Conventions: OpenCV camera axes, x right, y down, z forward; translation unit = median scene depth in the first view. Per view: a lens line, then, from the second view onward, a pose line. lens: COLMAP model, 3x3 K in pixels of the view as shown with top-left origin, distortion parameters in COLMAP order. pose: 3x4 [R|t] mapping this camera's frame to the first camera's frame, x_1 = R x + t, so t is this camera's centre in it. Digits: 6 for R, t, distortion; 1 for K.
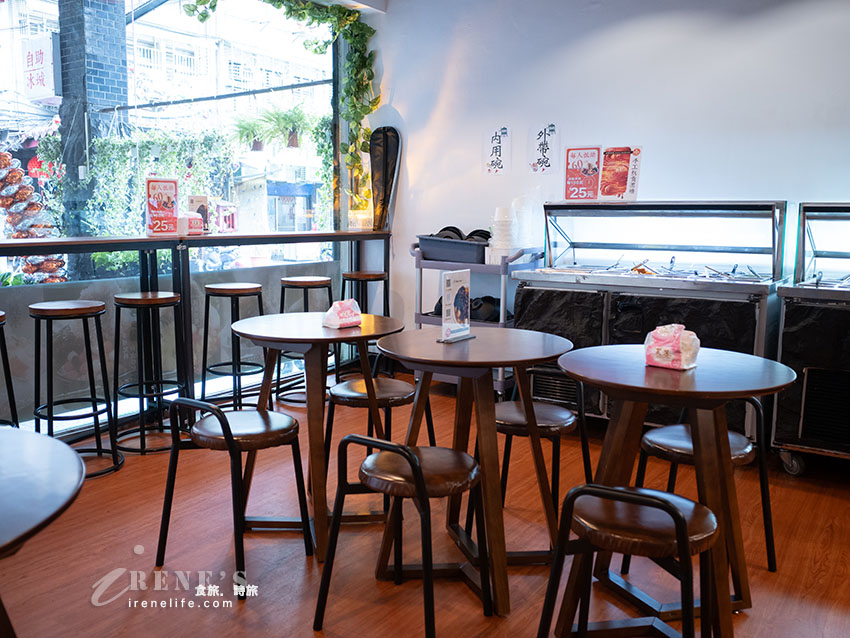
lens RADIAL K [[747.7, 0, 407.2], [0, 747.7, 325.8], [0, 0, 1]] dist [-0.029938, 0.003667]
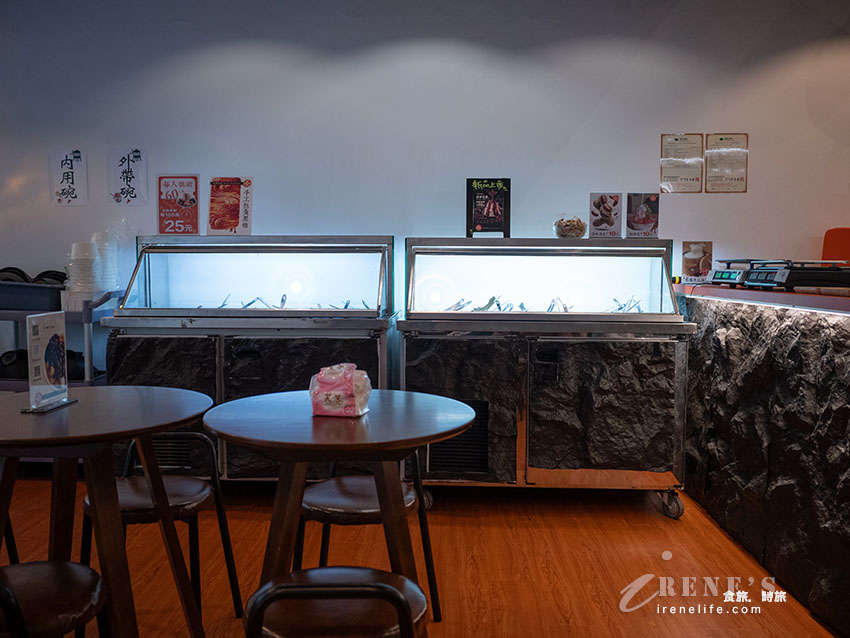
lens RADIAL K [[747.7, 0, 407.2], [0, 747.7, 325.8], [0, 0, 1]] dist [-0.029938, 0.003667]
pose [[0.842950, -0.042081, 0.536344, -0.019850], [0.077954, 0.995969, -0.044374, -0.000944], [-0.532315, 0.079216, 0.842832, 0.147040]]
